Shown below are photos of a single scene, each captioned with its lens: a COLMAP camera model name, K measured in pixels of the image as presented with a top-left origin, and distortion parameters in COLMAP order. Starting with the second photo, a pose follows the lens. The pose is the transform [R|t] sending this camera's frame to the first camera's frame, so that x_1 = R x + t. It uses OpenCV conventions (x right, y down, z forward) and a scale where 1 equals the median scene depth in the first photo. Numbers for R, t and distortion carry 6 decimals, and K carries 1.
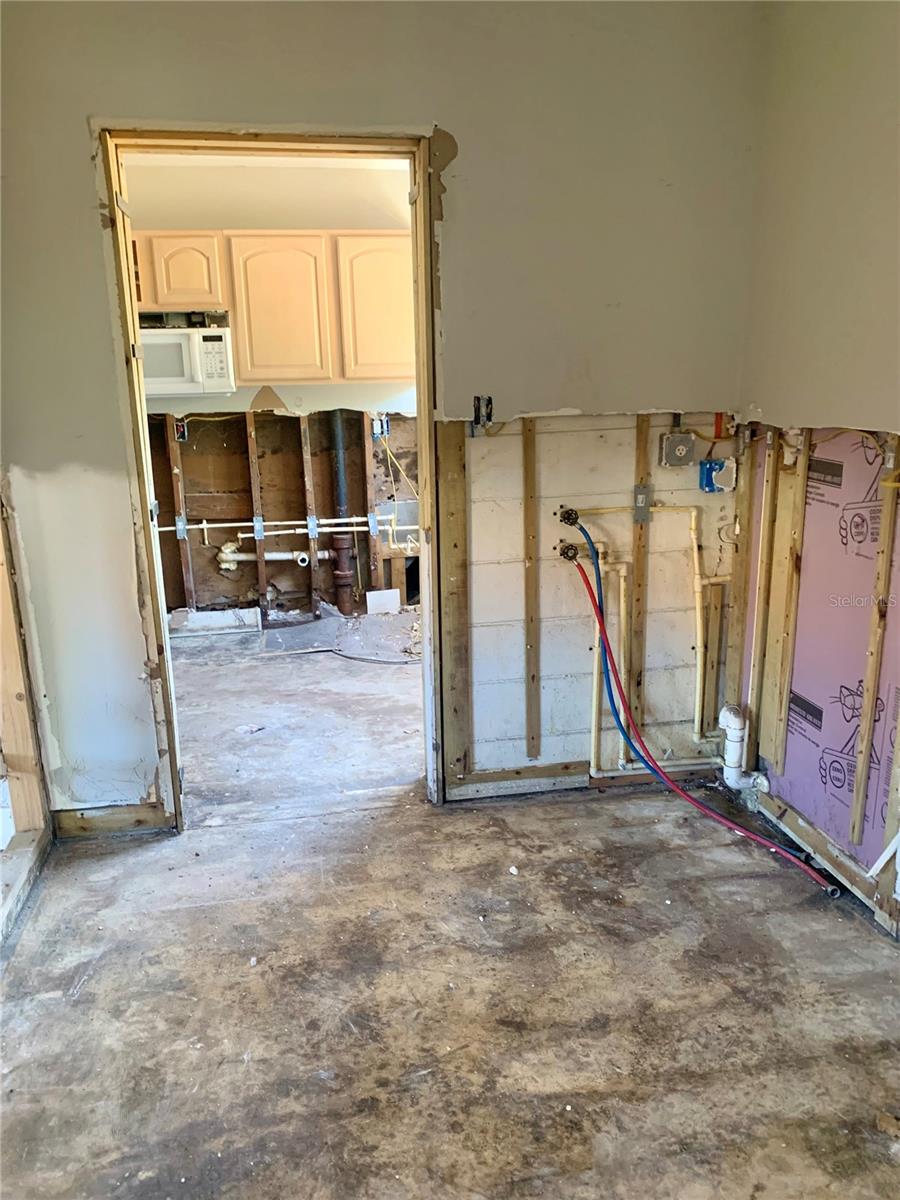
lens RADIAL K [[900.4, 0, 450.0], [0, 900.4, 600.0], [0, 0, 1]] dist [-0.005902, -0.003541]
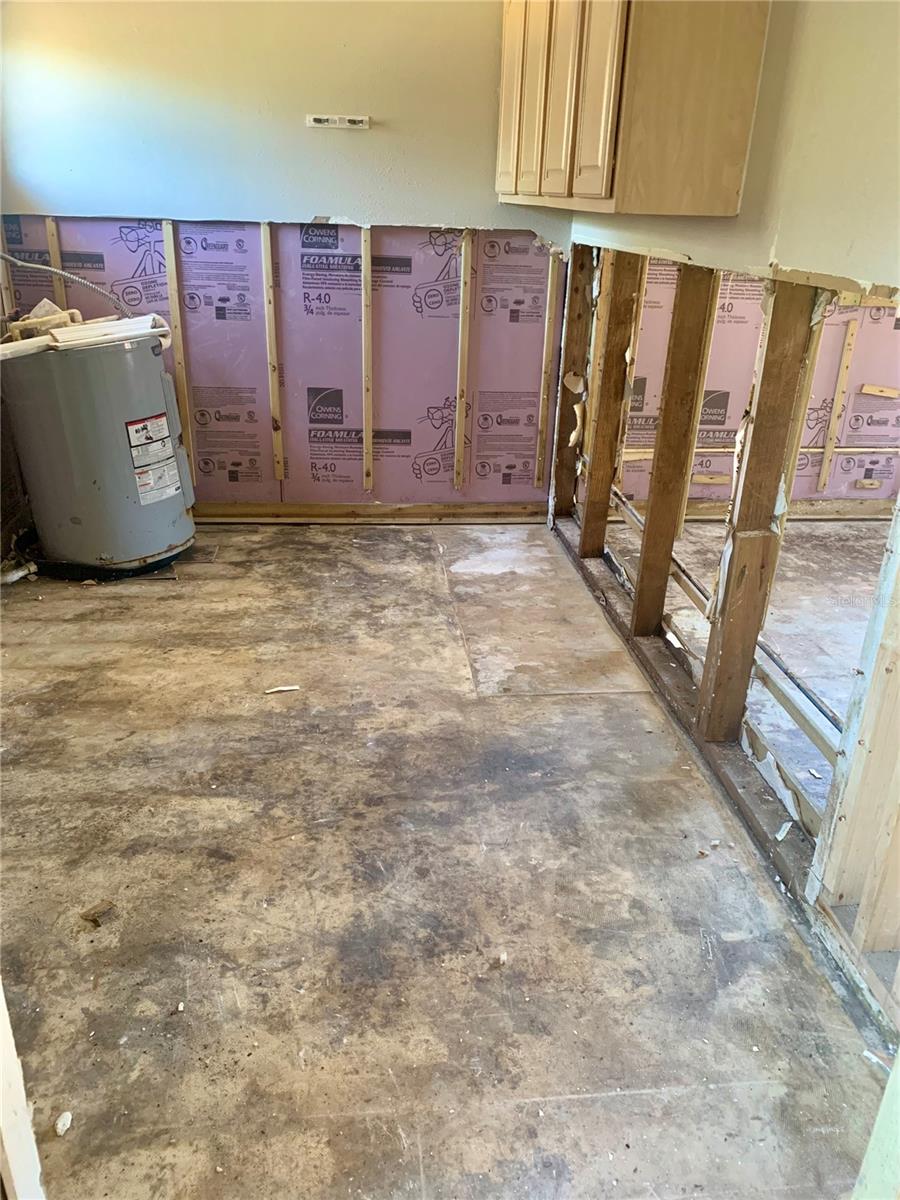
lens RADIAL K [[923.3, 0, 450.0], [0, 923.3, 600.0], [0, 0, 1]] dist [0.057608, -0.144444]
pose [[-0.996577, -0.042196, 0.071085, -0.225541], [0.009122, 0.798526, 0.601892, -0.337983], [-0.082160, 0.600480, -0.795408, 1.514688]]
